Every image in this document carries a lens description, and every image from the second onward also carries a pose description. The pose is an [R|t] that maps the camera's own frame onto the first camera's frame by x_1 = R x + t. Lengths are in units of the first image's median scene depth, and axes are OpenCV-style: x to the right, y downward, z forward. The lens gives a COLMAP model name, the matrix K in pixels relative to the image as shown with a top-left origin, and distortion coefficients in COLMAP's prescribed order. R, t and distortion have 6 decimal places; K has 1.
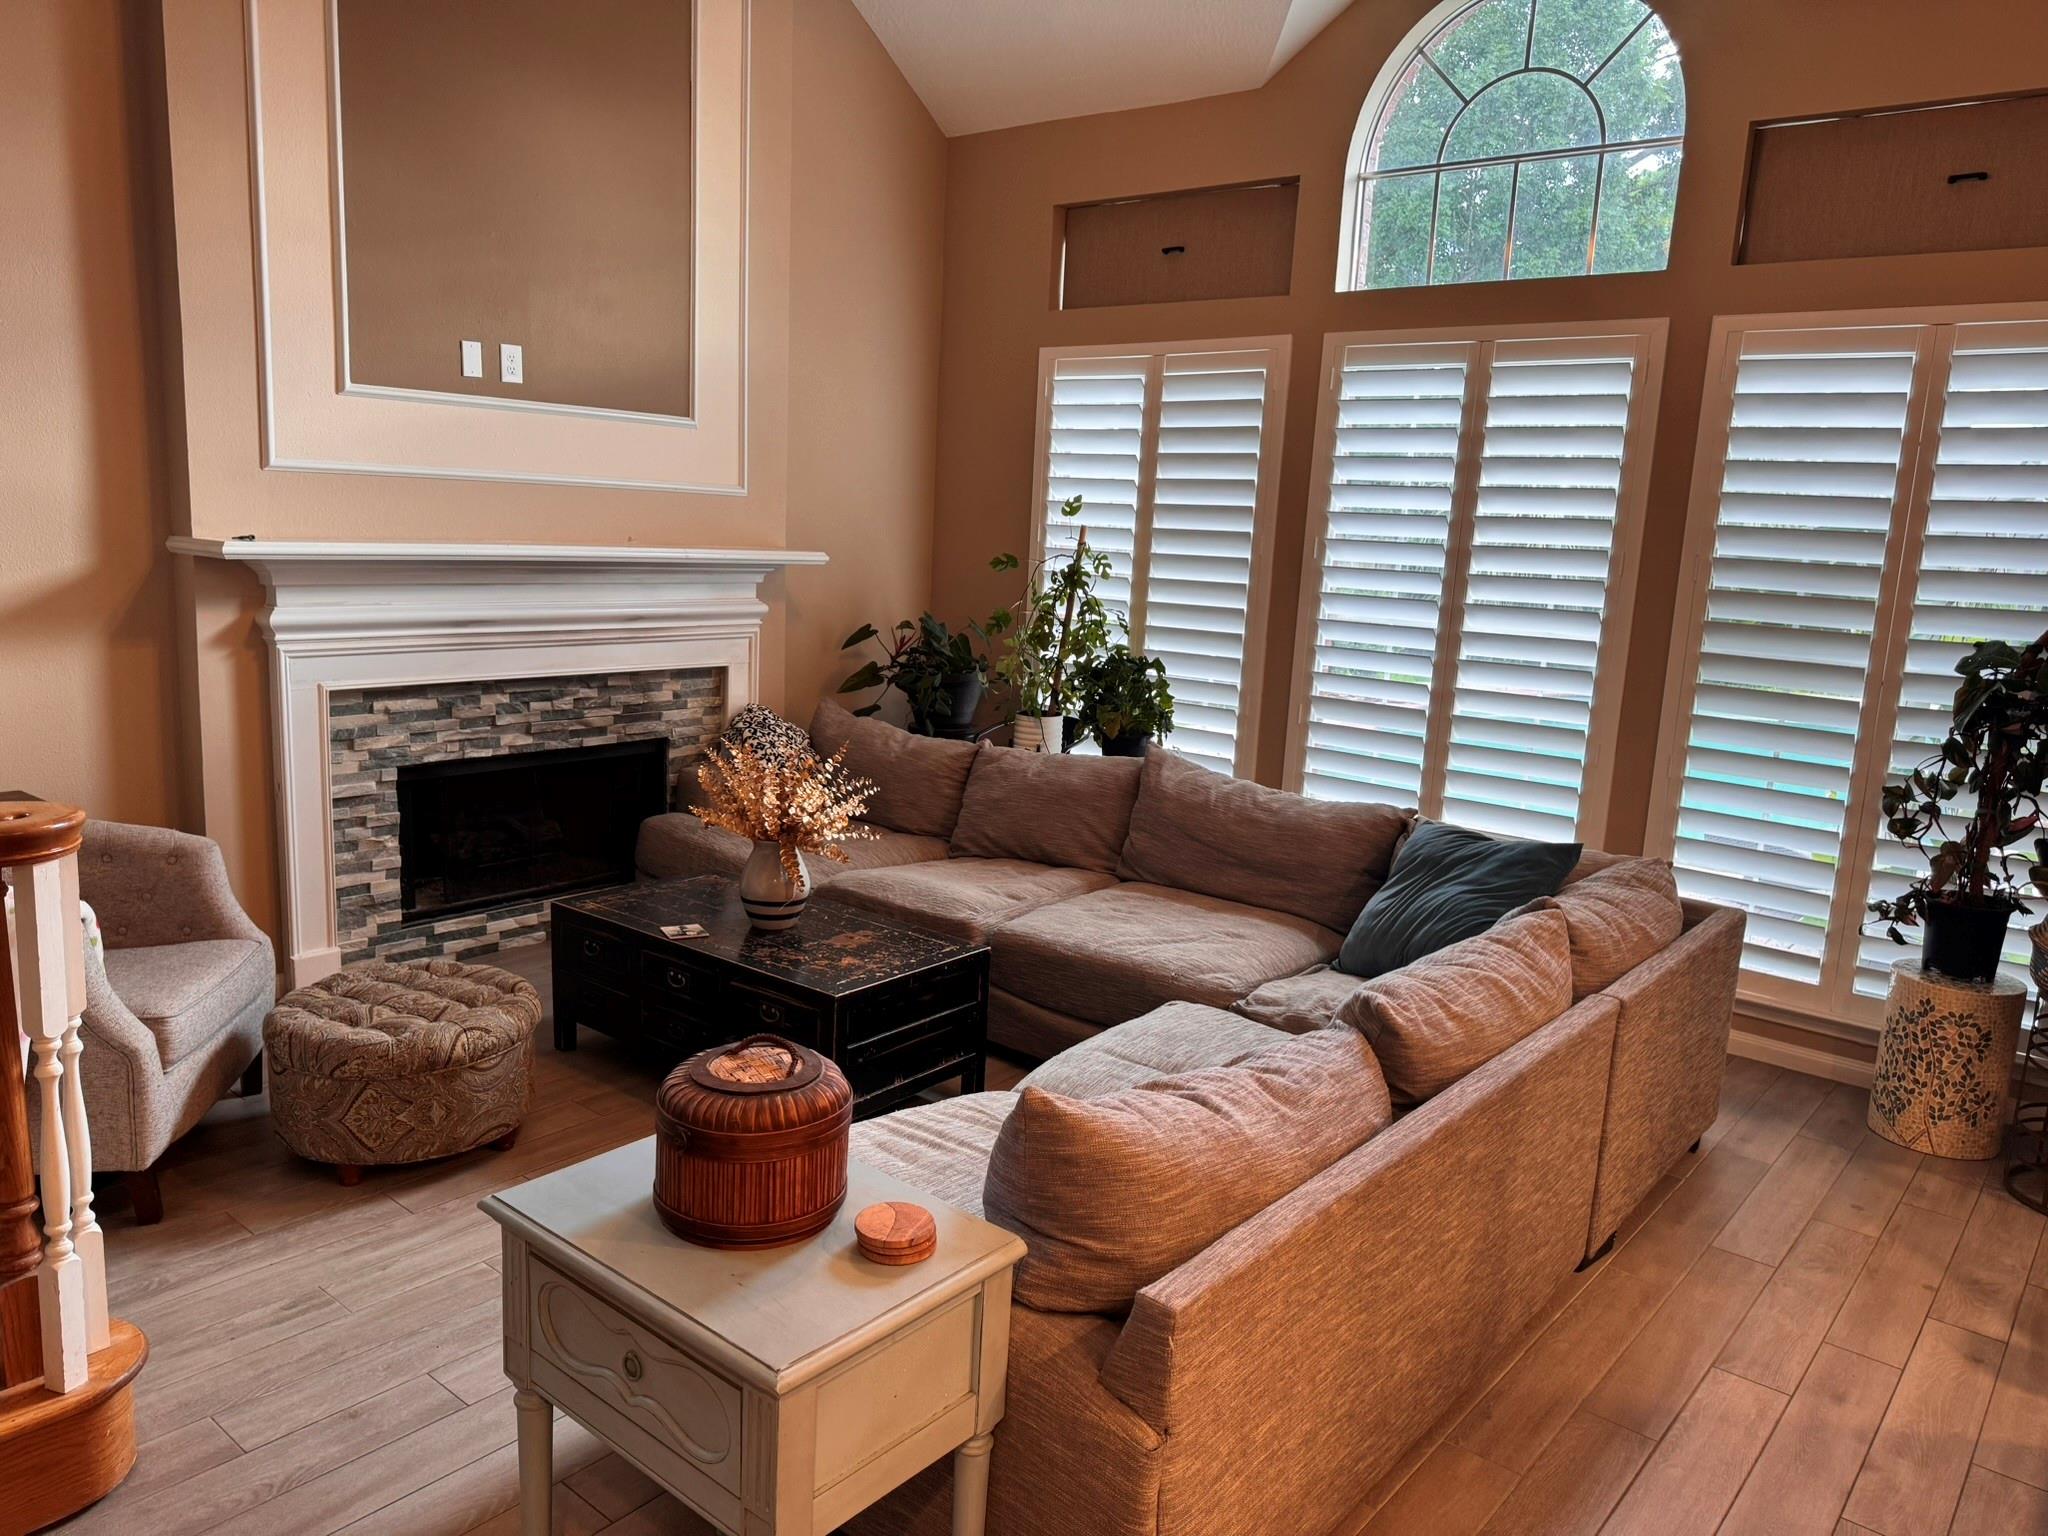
lens RADIAL K [[1449.2, 0, 1024.0], [0, 1449.2, 768.0], [0, 0, 1]] dist [0.081452, -0.145788]
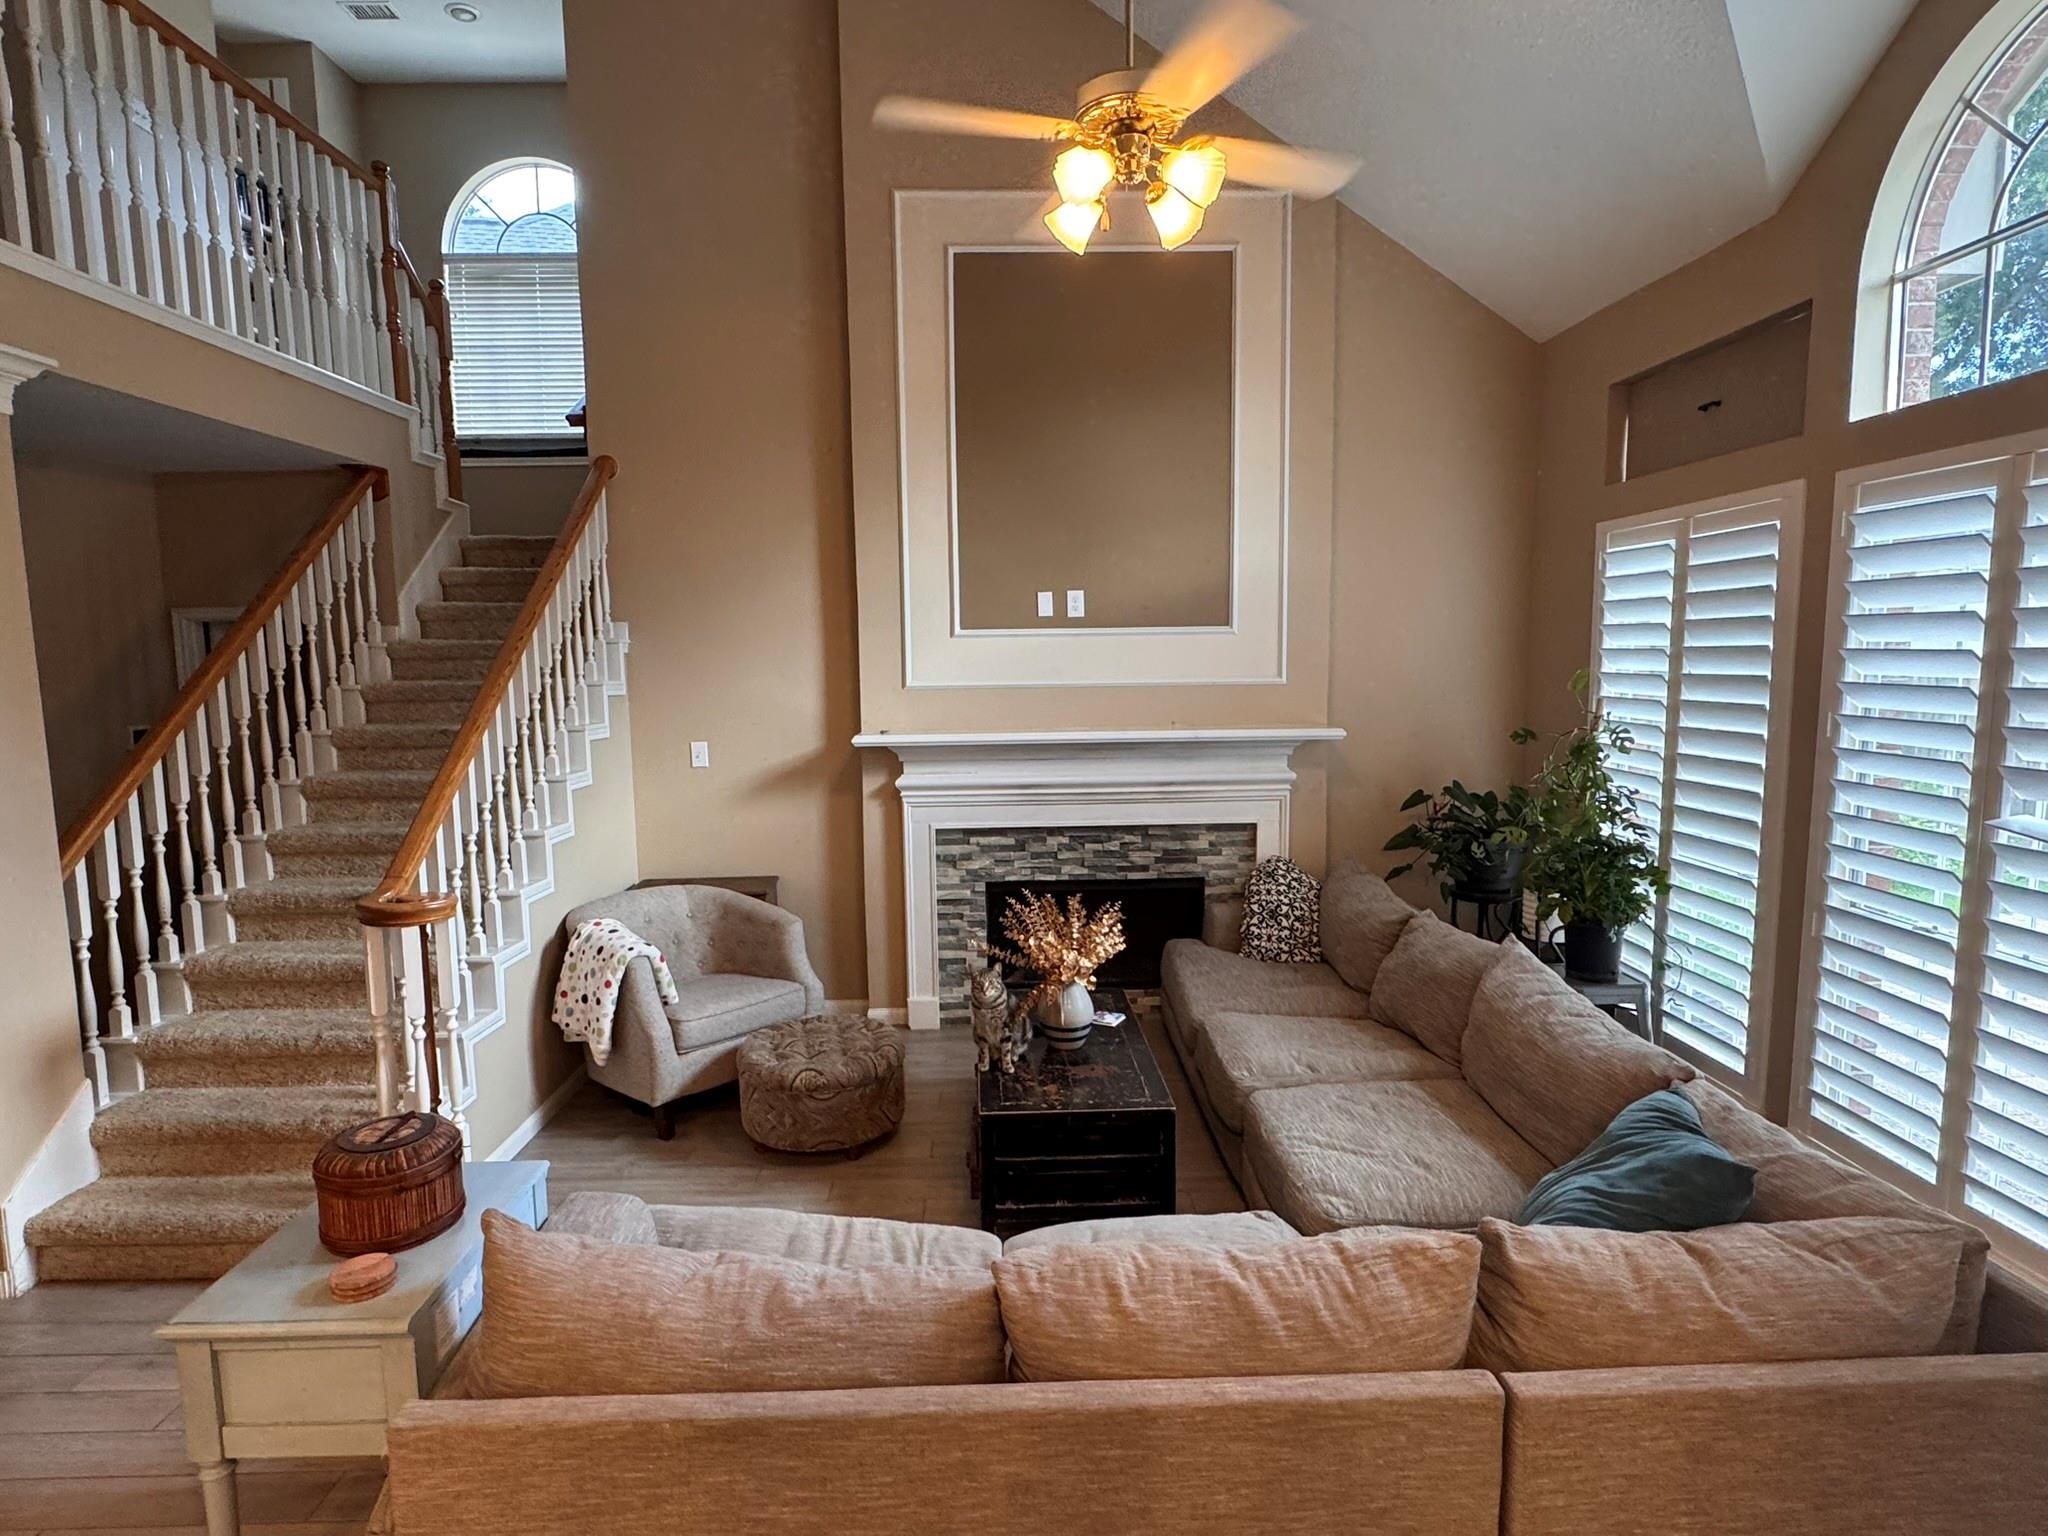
lens RADIAL K [[1110.8, 0, 1017.1], [0, 1110.8, 770.4], [0, 0, 1]] dist [-0.002689, 0.000455]
pose [[0.650892, 0.026989, -0.758690, 0.410815], [-0.086859, 0.995453, -0.039106, -0.067154], [0.754185, 0.091352, 0.650277, 0.267191]]
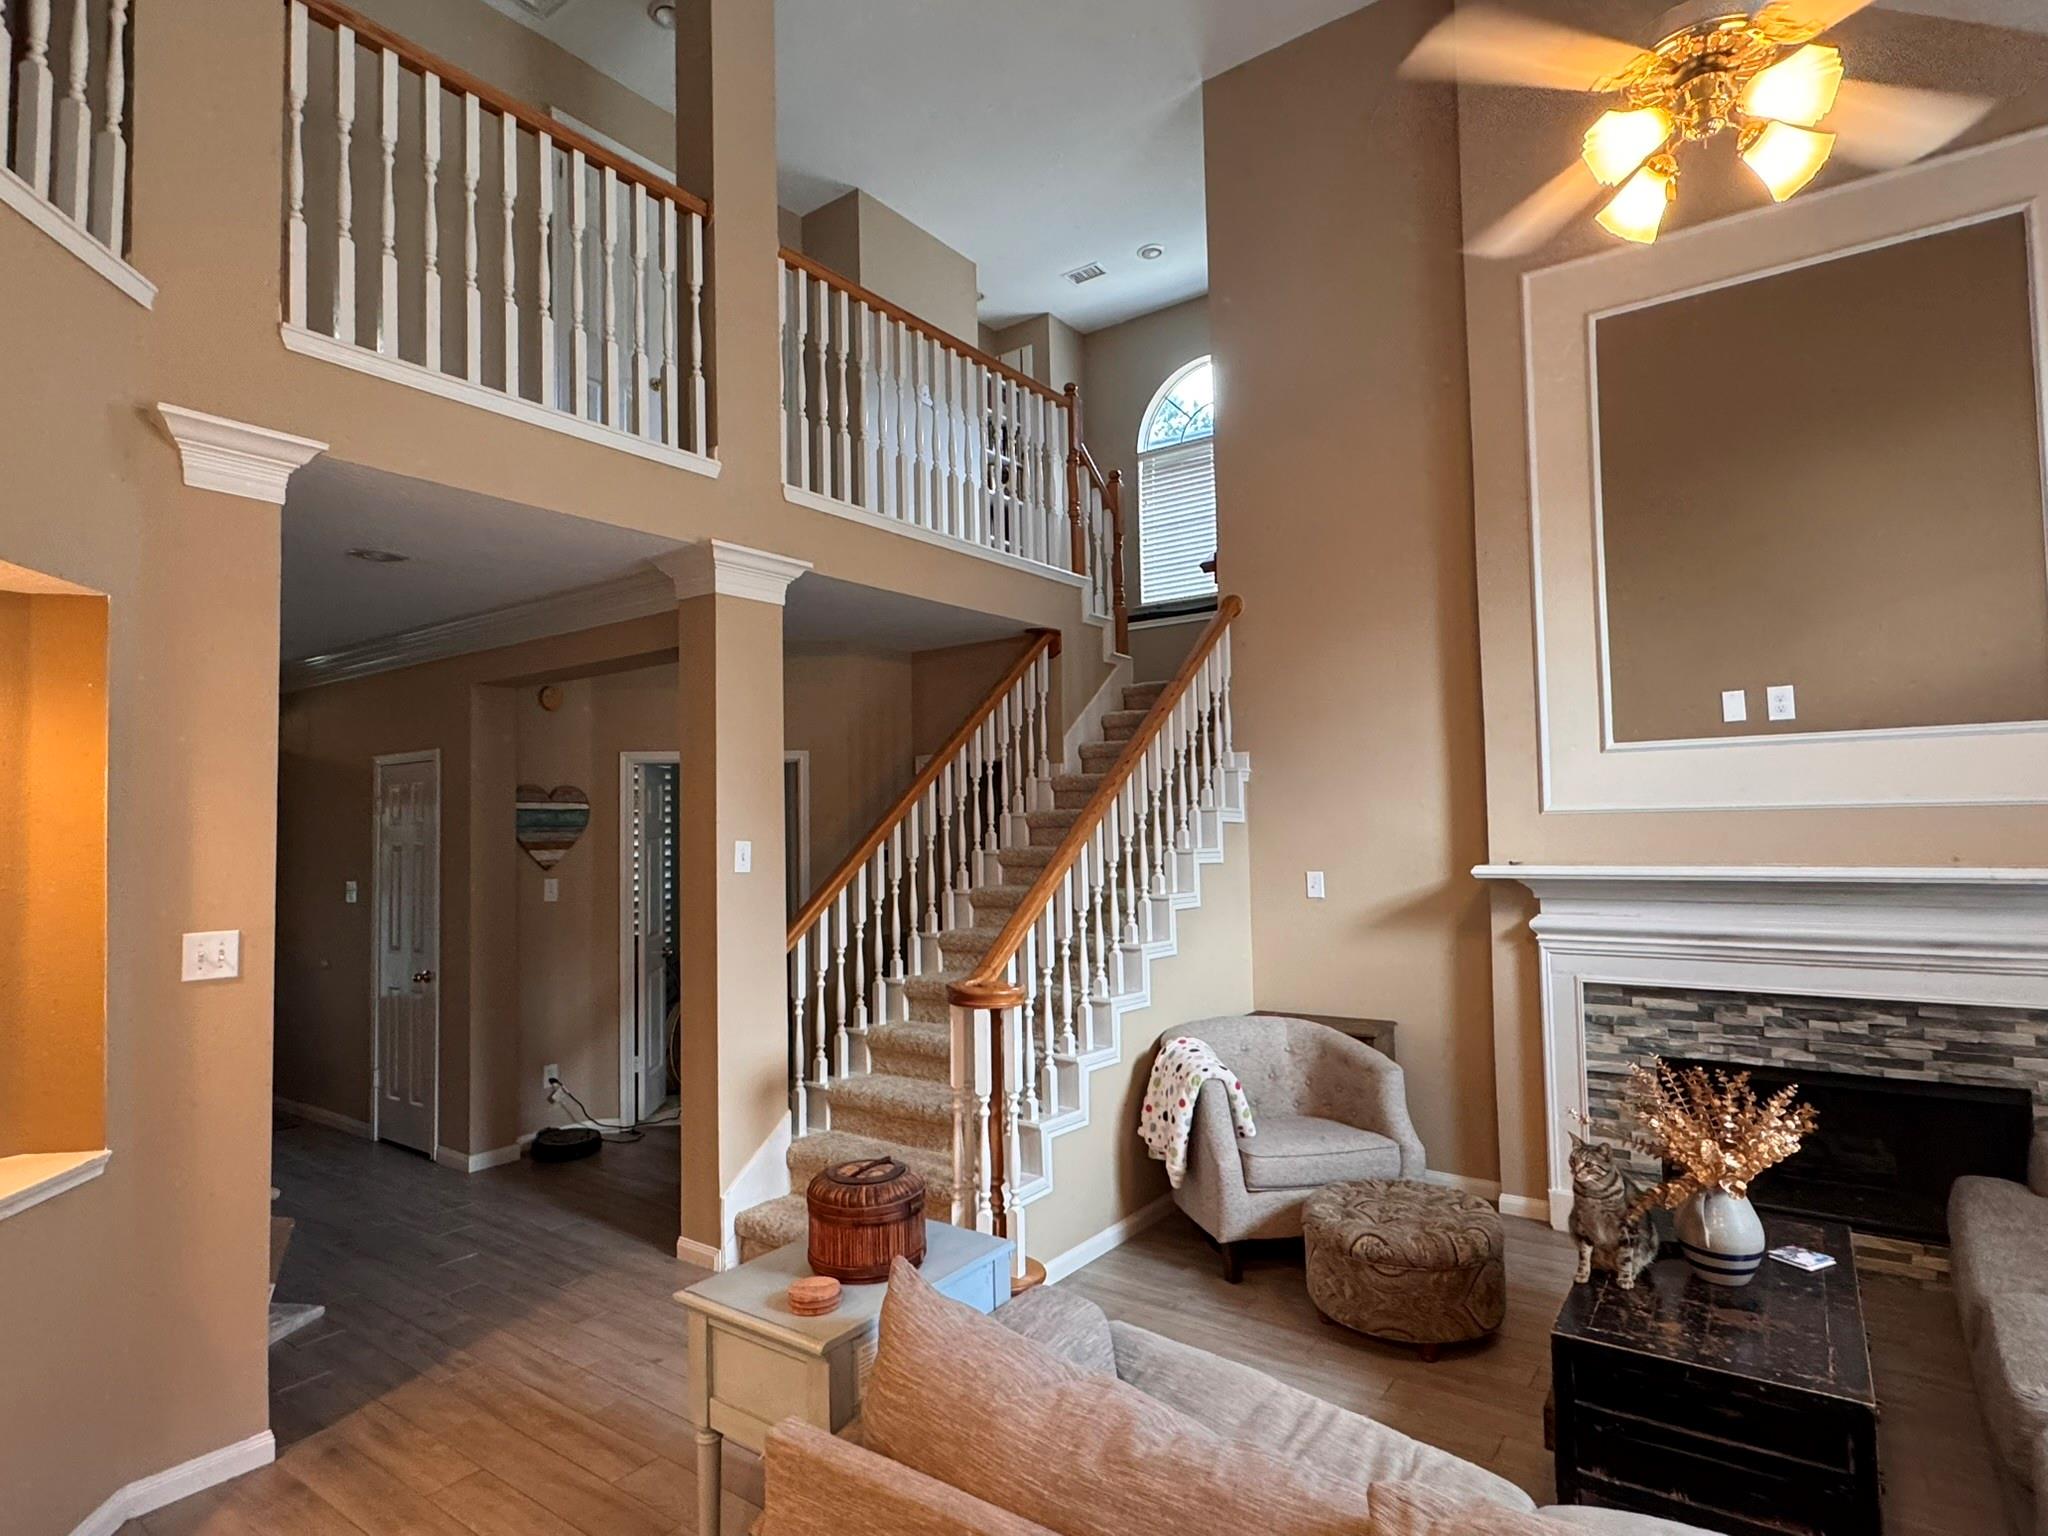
lens RADIAL K [[1106.4, 0, 999.7], [0, 1106.4, 771.9], [0, 0, 1]] dist [-0.003816, 0.000822]
pose [[0.052188, -0.096524, -0.993961, 0.415542], [-0.151841, 0.982978, -0.103430, -0.049791], [0.987026, 0.156322, 0.036644, 0.387617]]
